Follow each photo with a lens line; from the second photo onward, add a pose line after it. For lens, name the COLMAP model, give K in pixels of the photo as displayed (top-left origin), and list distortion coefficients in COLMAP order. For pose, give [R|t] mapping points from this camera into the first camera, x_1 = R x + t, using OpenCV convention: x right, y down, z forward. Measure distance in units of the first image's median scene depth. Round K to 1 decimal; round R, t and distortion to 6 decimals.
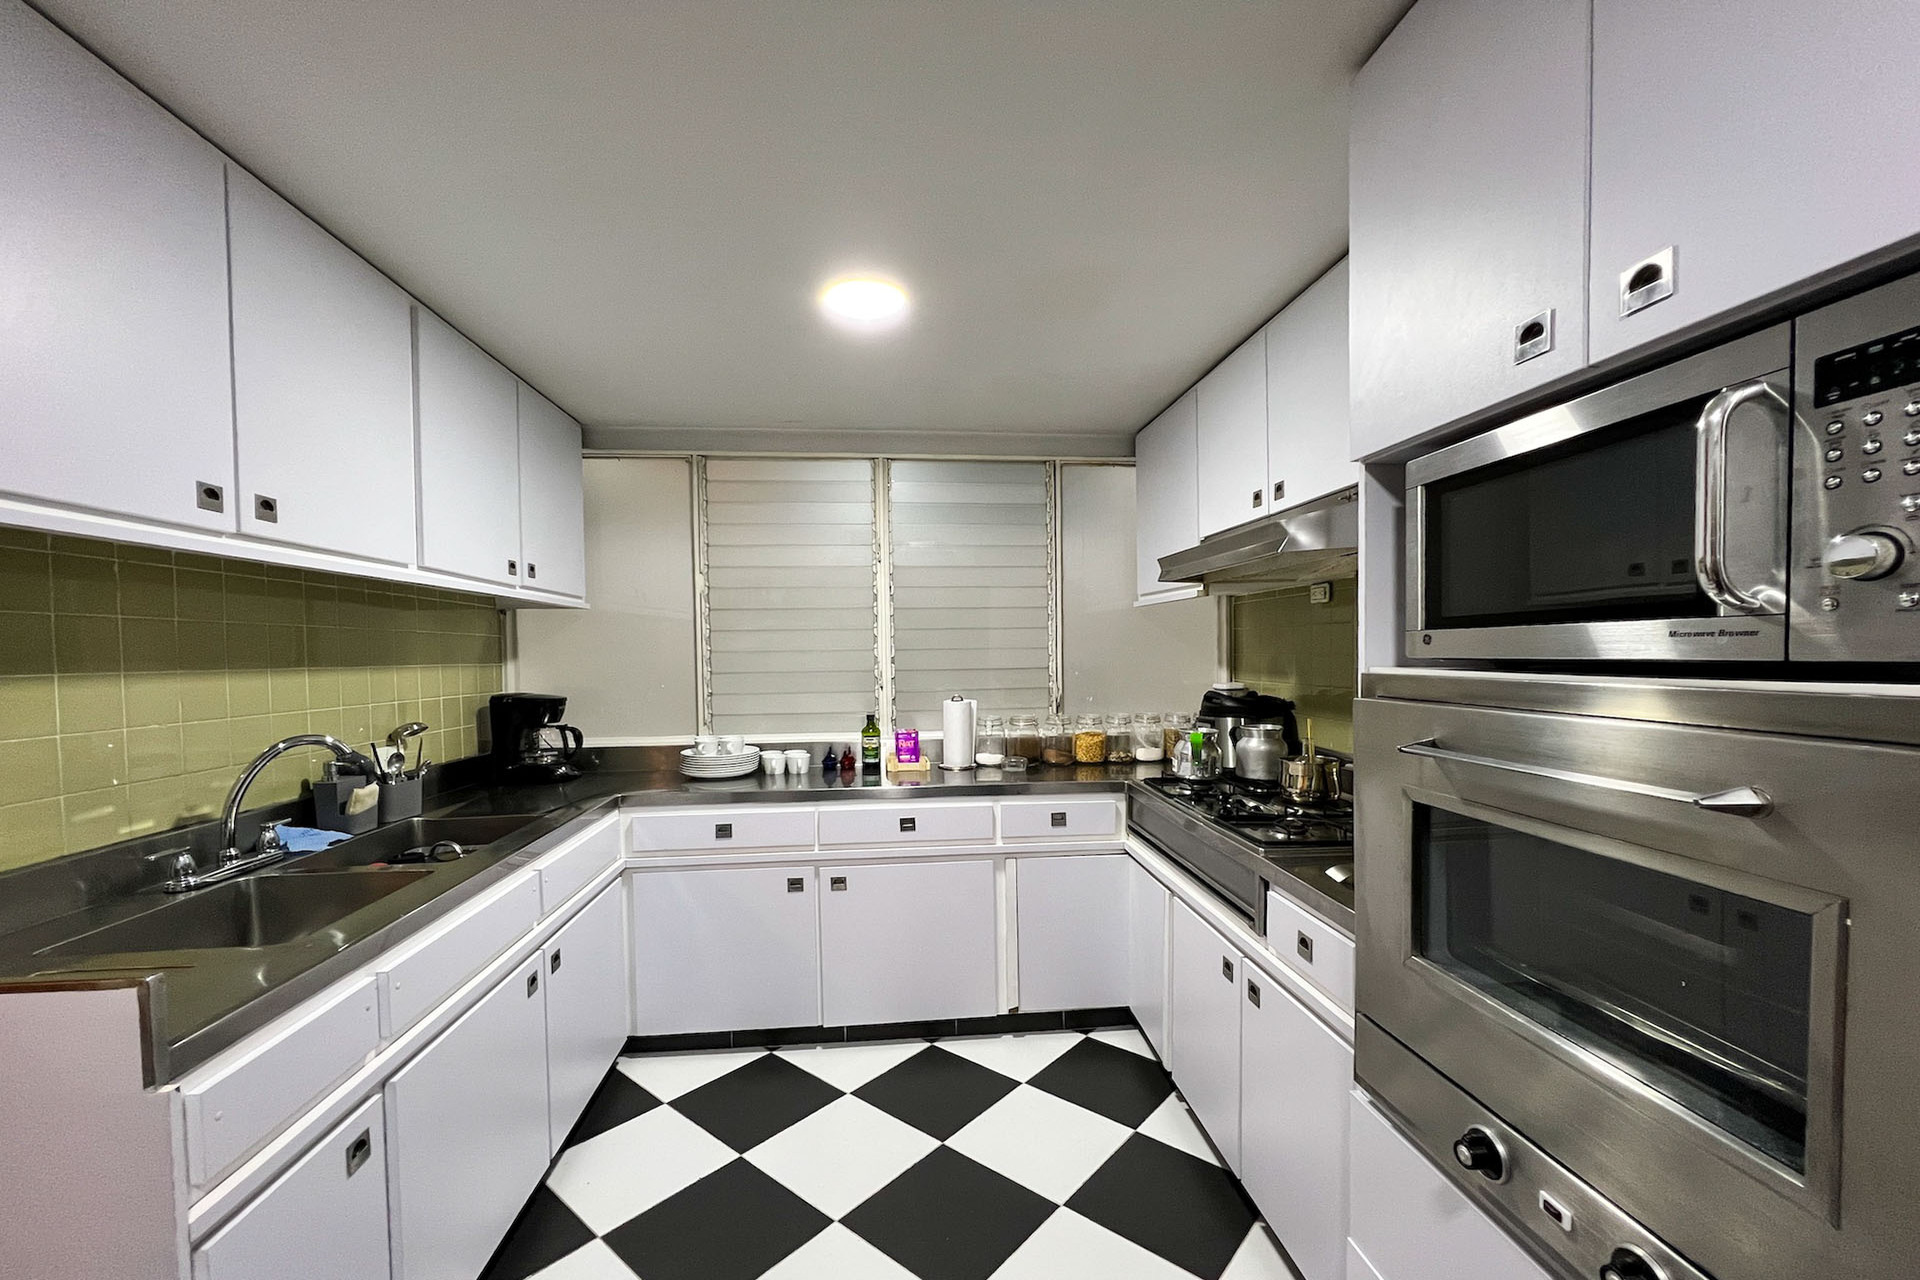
lens RADIAL K [[779.5, 0, 964.5], [0, 779.5, 669.9], [0, 0, 1]] dist [-0.000819, -0.000323]
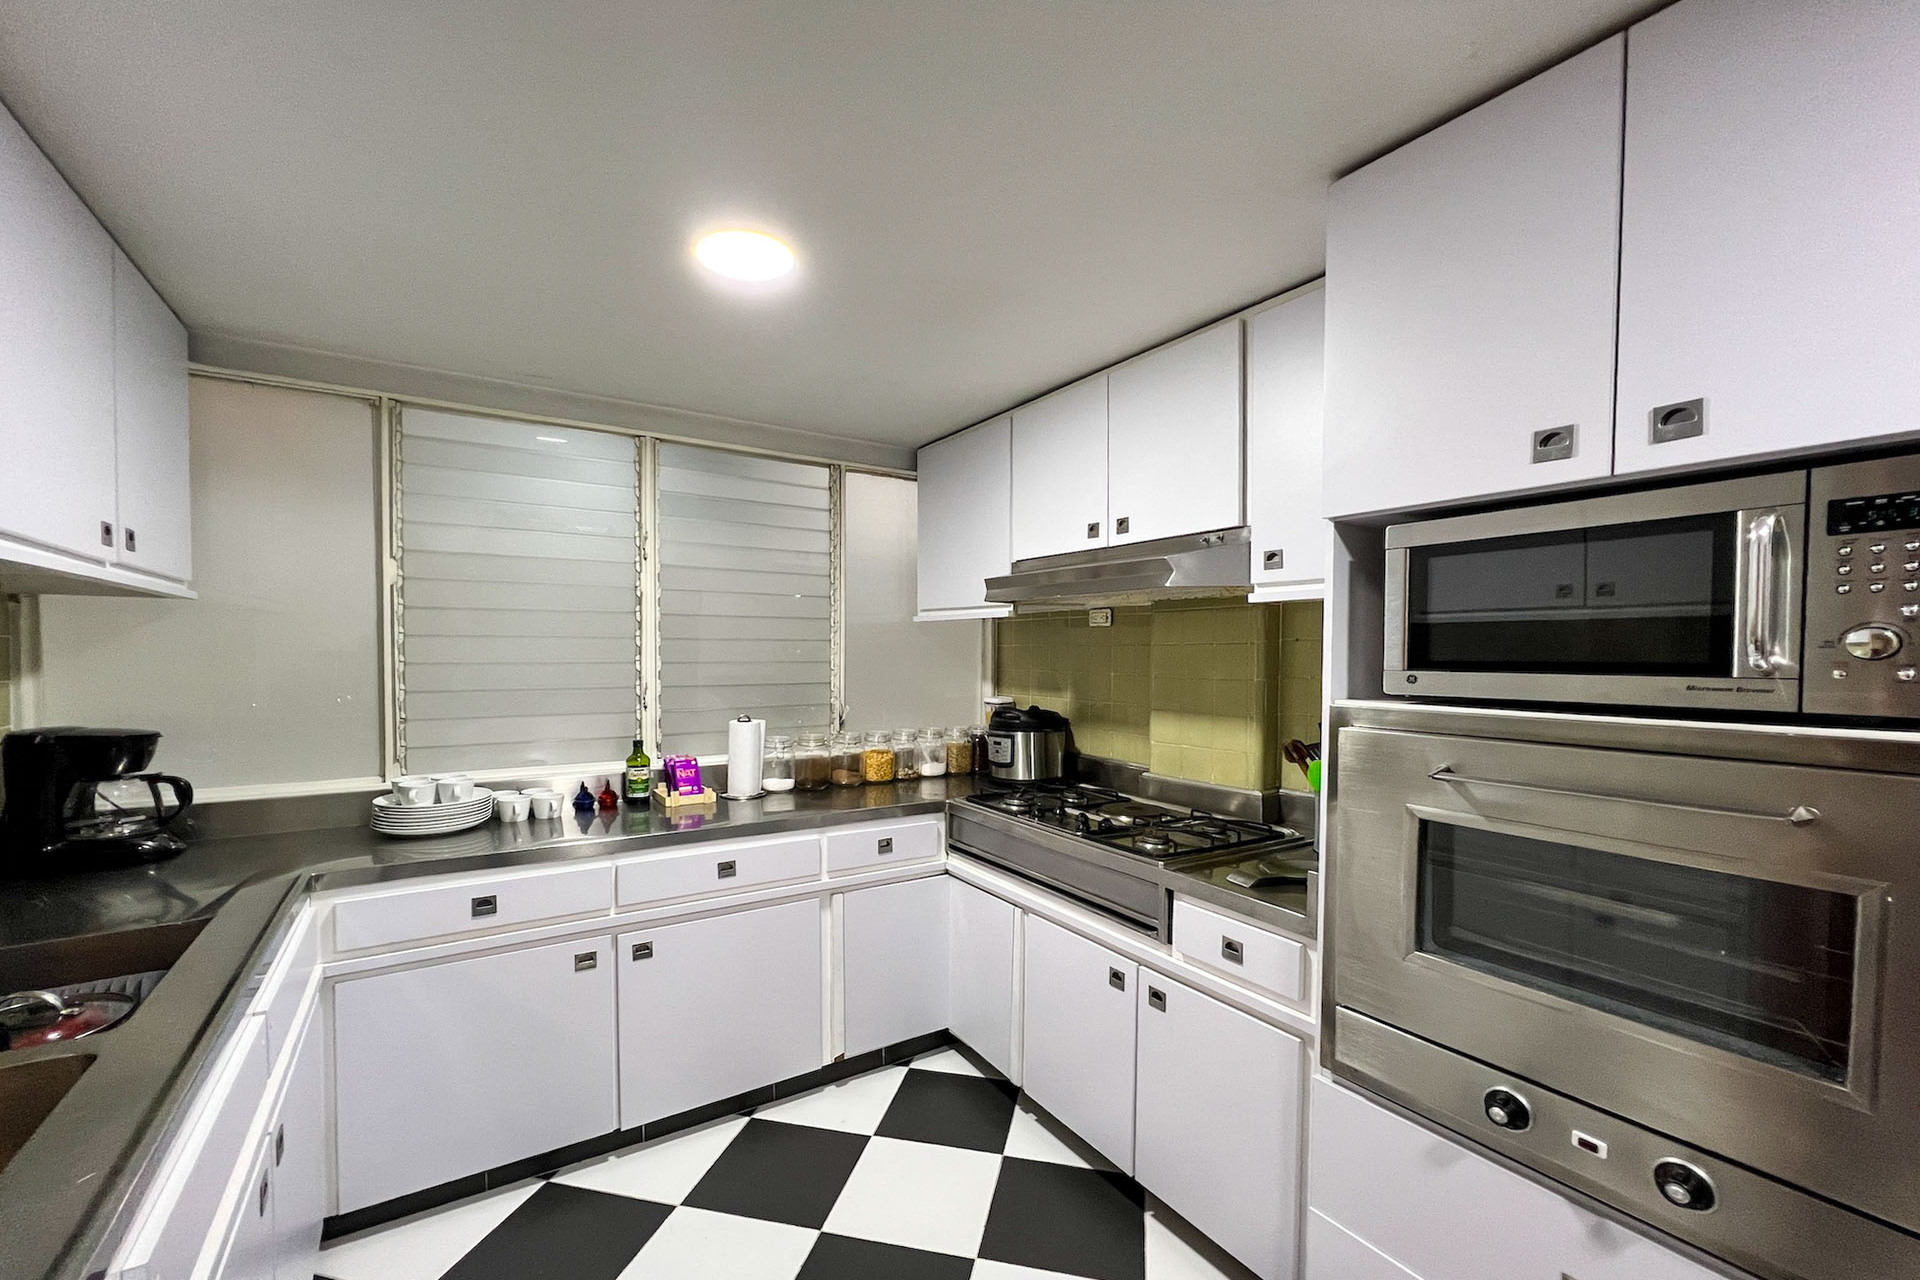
lens RADIAL K [[779.5, 0, 964.5], [0, 779.5, 669.9], [0, 0, 1]] dist [-0.000819, -0.000323]
pose [[0.889837, 0.005489, 0.456246, -0.224081], [-0.003788, 0.999982, -0.004643, -0.018604], [-0.456263, 0.002403, 0.889842, 0.108073]]
